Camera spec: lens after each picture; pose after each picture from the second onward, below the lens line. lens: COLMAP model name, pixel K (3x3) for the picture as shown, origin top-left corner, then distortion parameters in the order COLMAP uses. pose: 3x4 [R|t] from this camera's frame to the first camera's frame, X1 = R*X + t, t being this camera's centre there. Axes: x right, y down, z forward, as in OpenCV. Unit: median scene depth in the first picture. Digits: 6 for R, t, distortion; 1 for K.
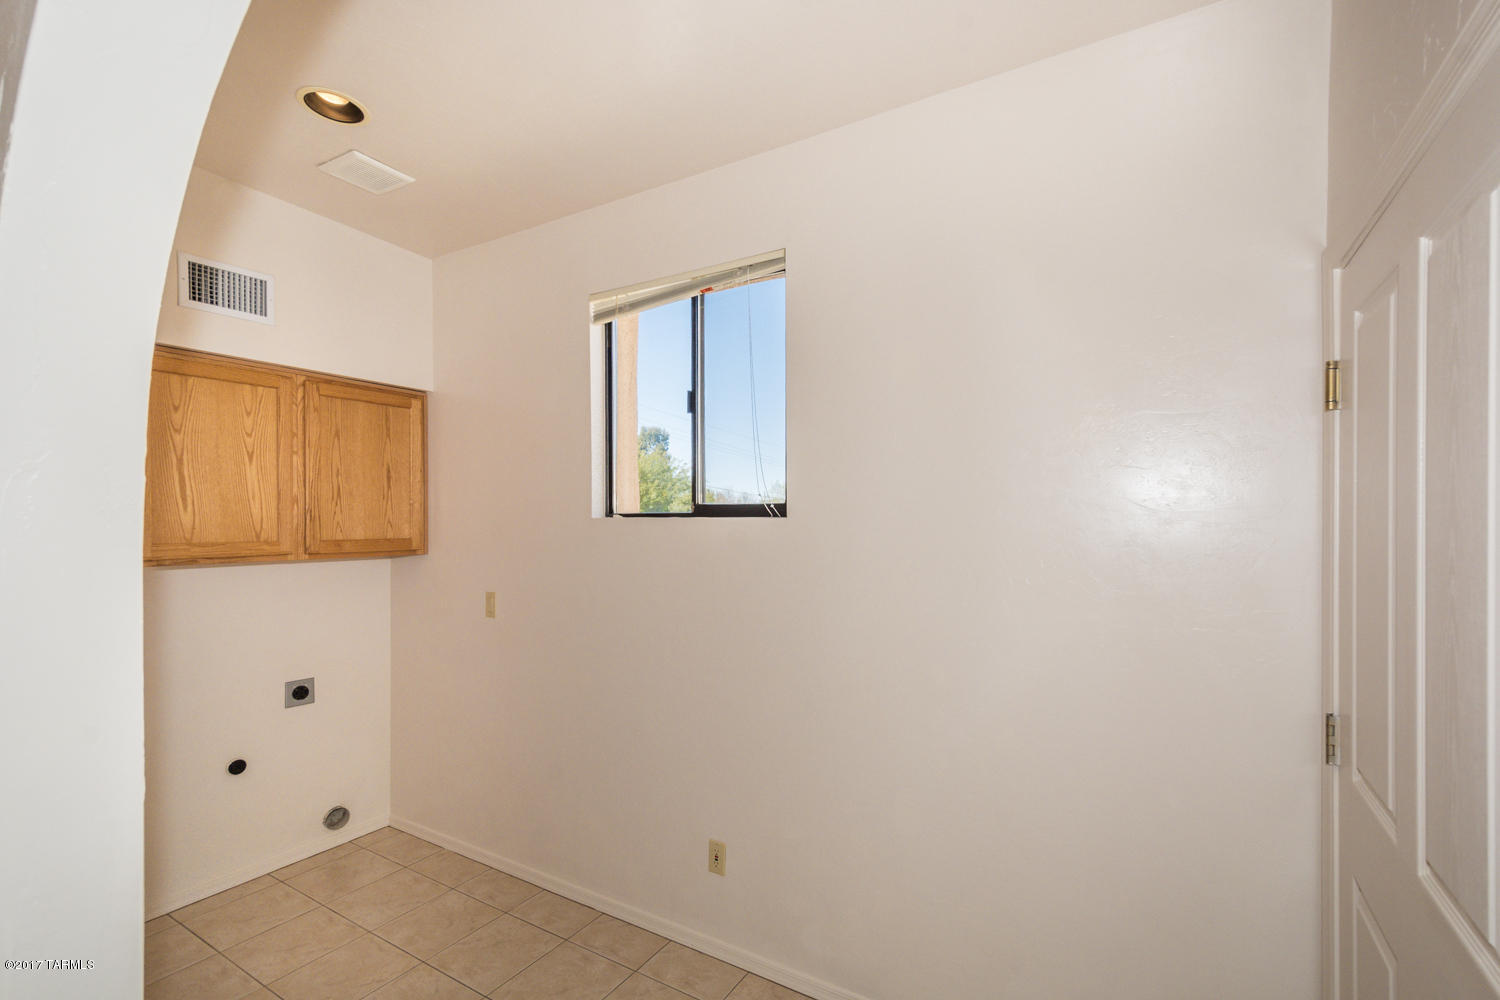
lens RADIAL K [[658.6, 0, 765.1], [0, 658.6, 524.2], [0, 0, 1]] dist [0.009163, -0.003542]
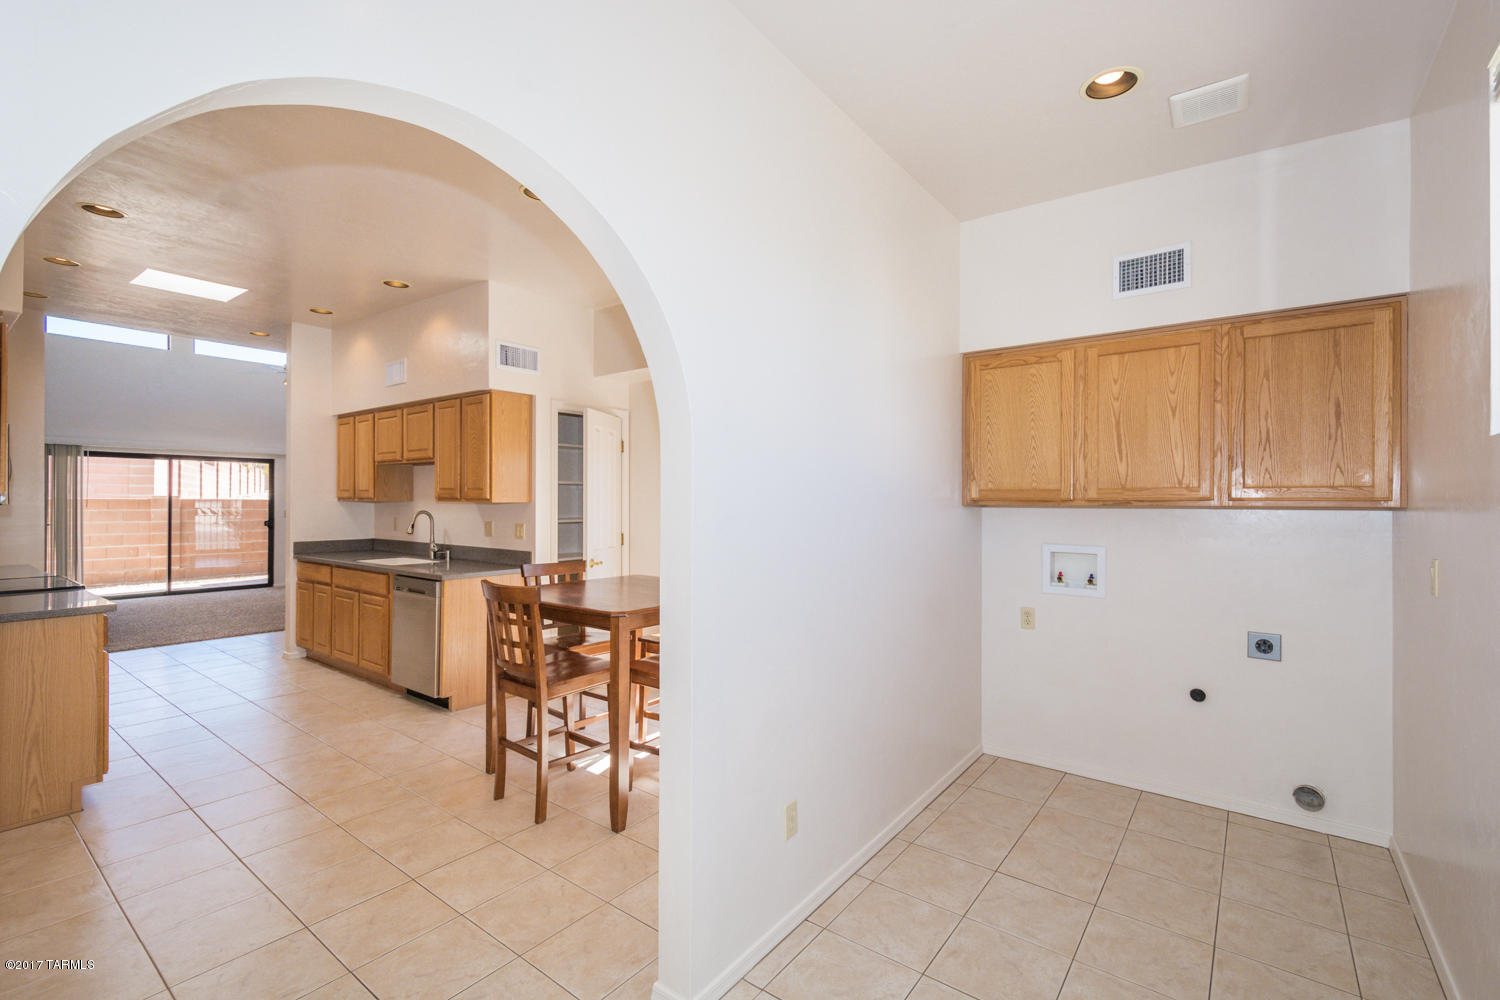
lens RADIAL K [[658.6, 0, 771.9], [0, 658.6, 499.2], [0, 0, 1]] dist [0.009163, -0.003542]
pose [[-0.099279, -0.005033, -0.995047, 0.376940], [-0.009419, 0.999947, -0.004118, 0.054092], [0.995015, 0.008964, -0.099321, 0.414375]]
